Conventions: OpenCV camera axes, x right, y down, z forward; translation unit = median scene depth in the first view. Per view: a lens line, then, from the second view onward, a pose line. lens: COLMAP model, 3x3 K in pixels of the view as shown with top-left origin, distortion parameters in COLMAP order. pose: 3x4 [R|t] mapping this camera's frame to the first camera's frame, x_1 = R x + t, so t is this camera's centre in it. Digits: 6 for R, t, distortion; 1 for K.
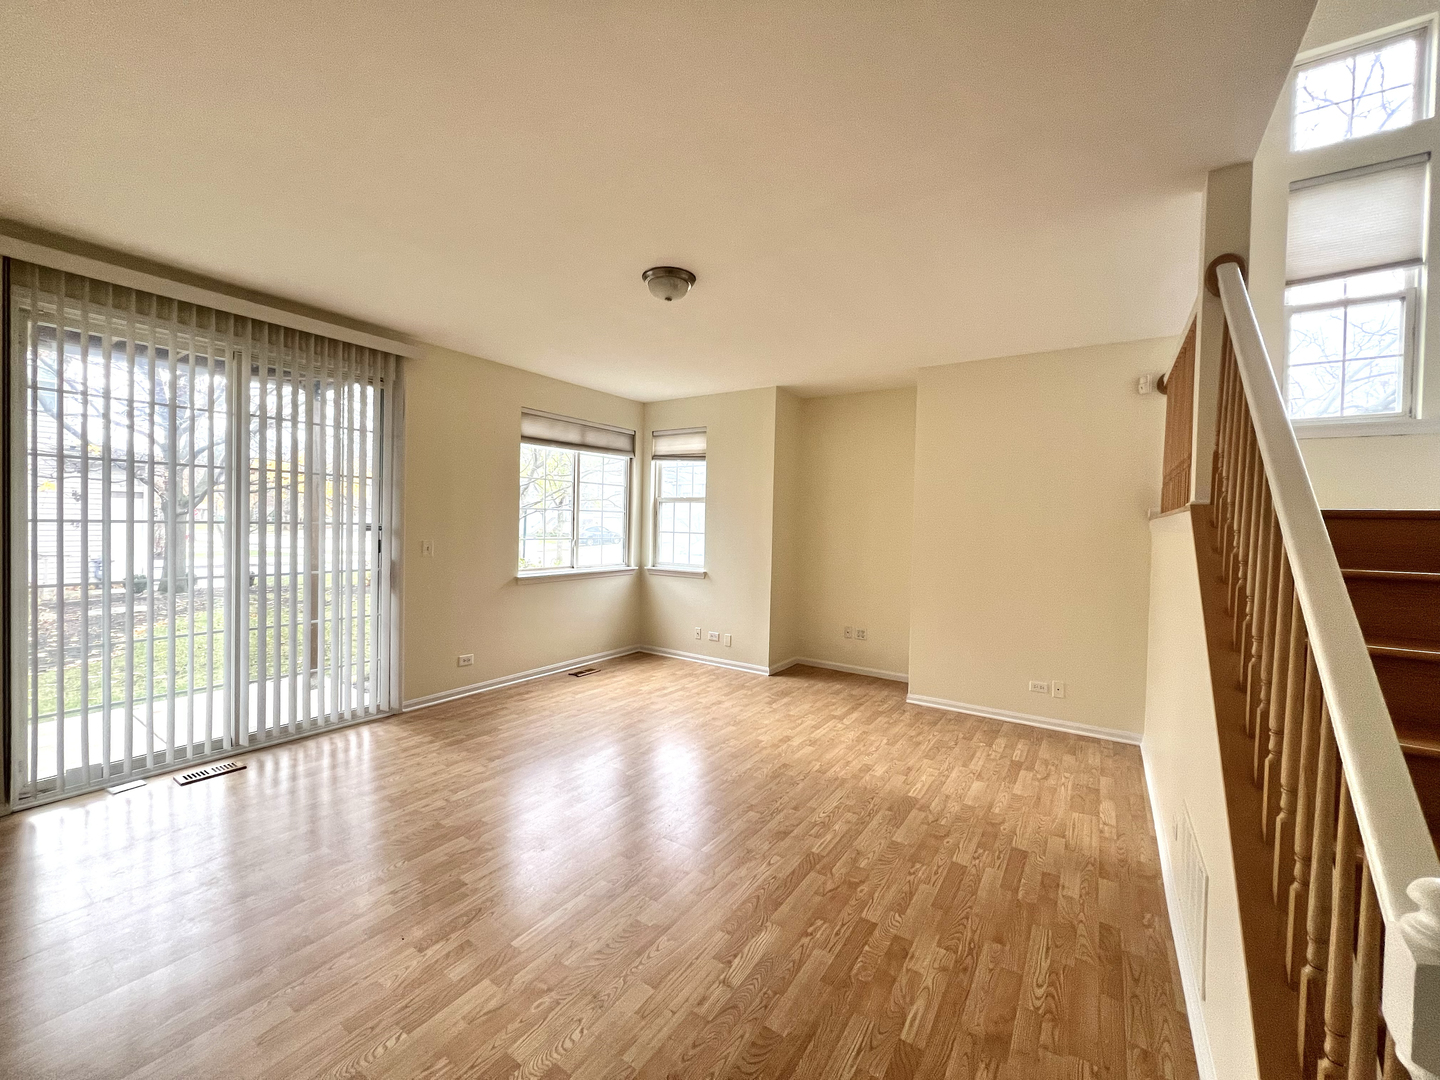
lens RADIAL K [[575.2, 0, 716.4], [0, 575.2, 535.0], [0, 0, 1]] dist [-0.002103, 0.000050]
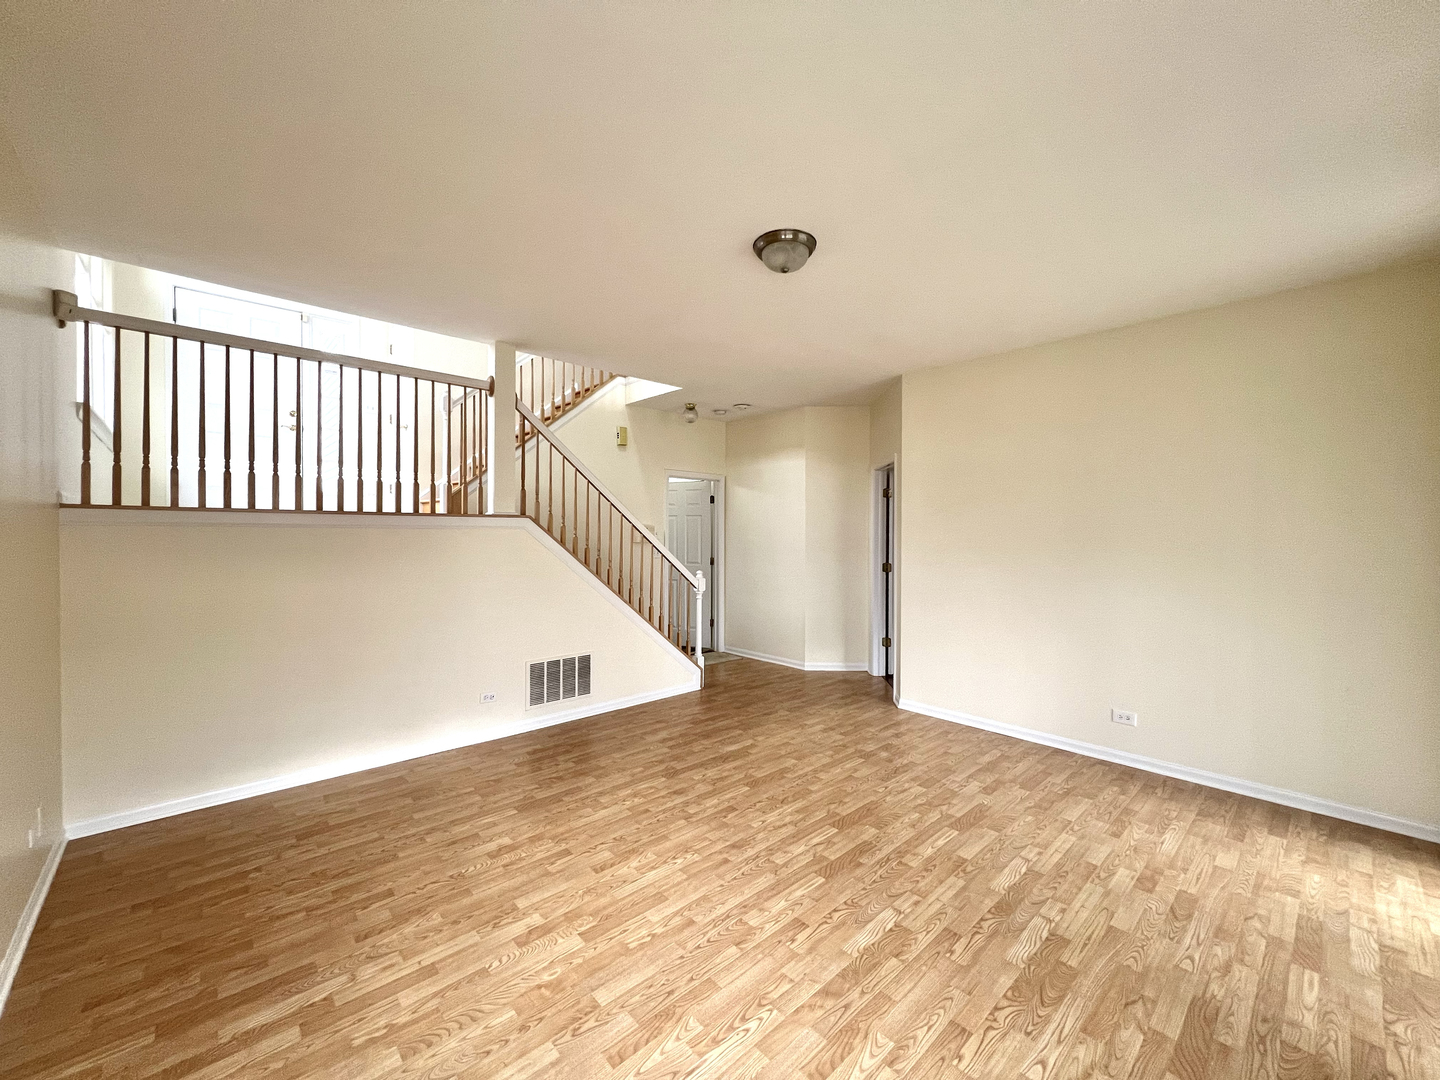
lens RADIAL K [[575.2, 0, 716.4], [0, 575.2, 535.0], [0, 0, 1]] dist [-0.002103, 0.000050]
pose [[-0.971110, -0.030163, 0.236719, -0.148492], [-0.023282, 0.999223, 0.031808, -0.031097], [-0.237495, 0.025378, -0.971057, 1.395143]]
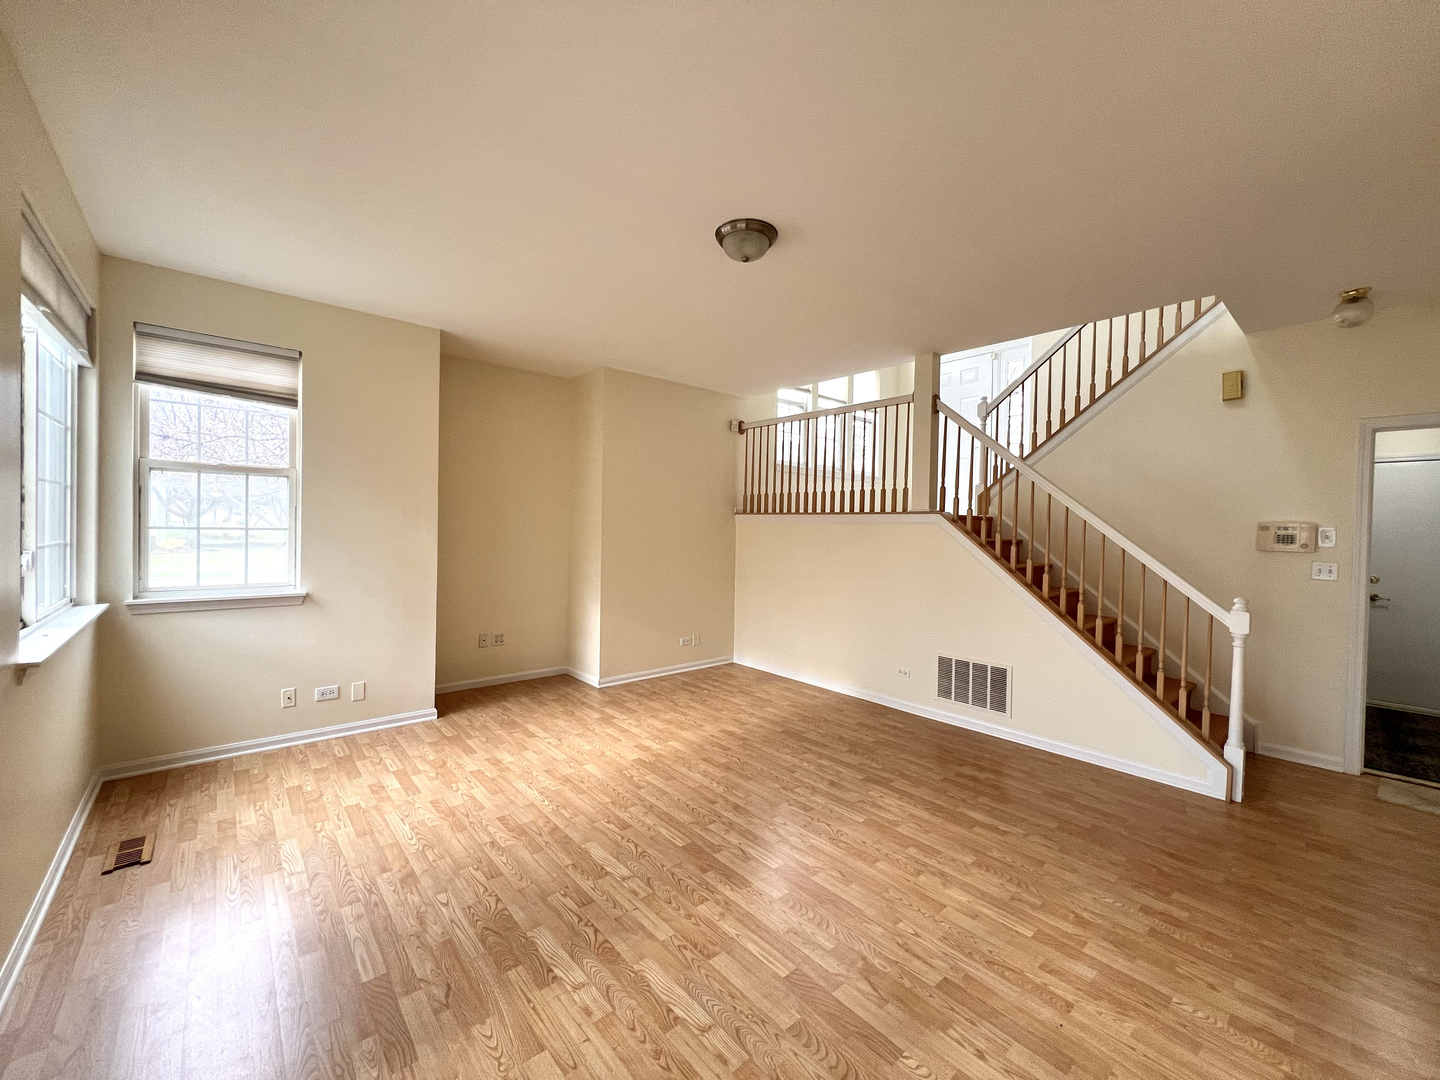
lens RADIAL K [[575.2, 0, 716.4], [0, 575.2, 535.0], [0, 0, 1]] dist [-0.002103, 0.000050]
pose [[0.263112, -0.030323, 0.964289, -0.703601], [0.006613, 0.999539, 0.029627, -0.016728], [-0.964743, -0.001419, 0.263191, 0.609905]]
